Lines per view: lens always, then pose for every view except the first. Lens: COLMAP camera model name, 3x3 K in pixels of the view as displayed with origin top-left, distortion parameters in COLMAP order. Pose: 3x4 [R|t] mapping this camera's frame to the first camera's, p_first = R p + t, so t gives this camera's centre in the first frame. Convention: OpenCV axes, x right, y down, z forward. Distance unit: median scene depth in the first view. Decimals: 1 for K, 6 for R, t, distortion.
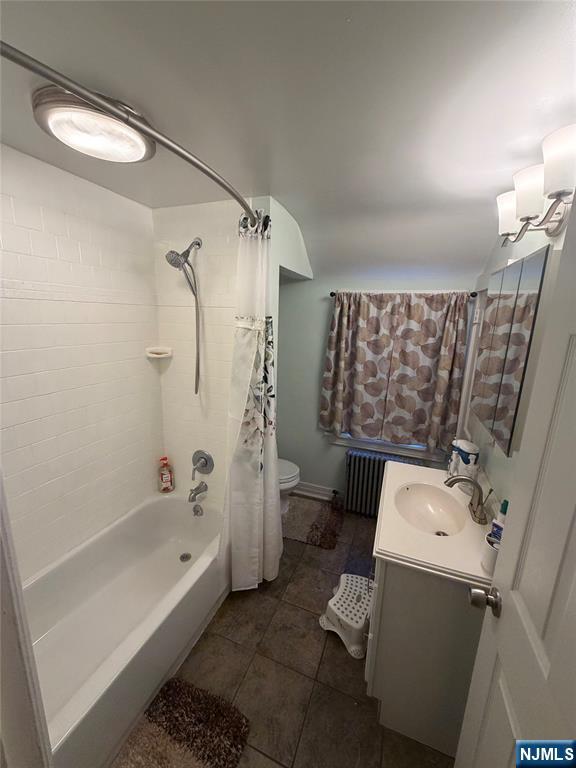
lens RADIAL K [[308.0, 0, 286.2], [0, 308.0, 382.6], [0, 0, 1]] dist [0.013623, -0.000082]
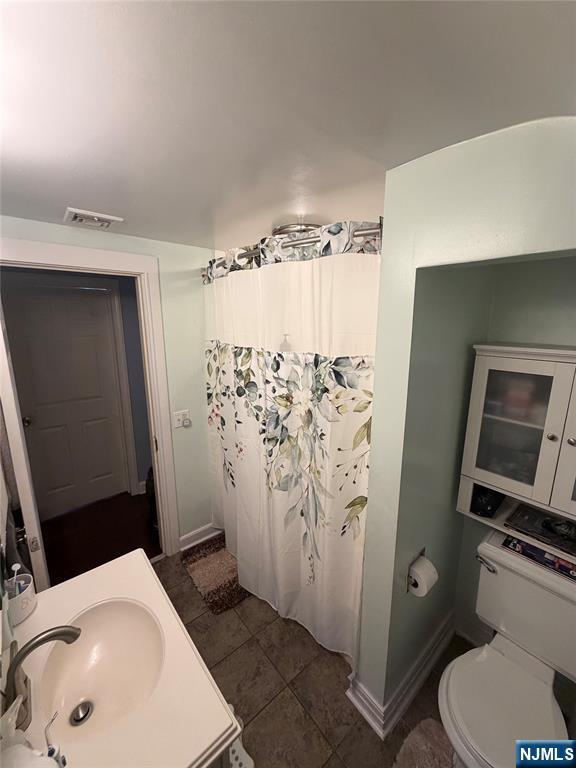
lens RADIAL K [[308.0, 0, 287.2], [0, 308.0, 383.5], [0, 0, 1]] dist [0.013623, -0.000082]
pose [[-0.472249, 0.150637, -0.868498, 0.639263], [-0.200507, 0.941102, 0.272256, -0.303284], [0.858357, 0.302712, -0.414231, 1.213608]]
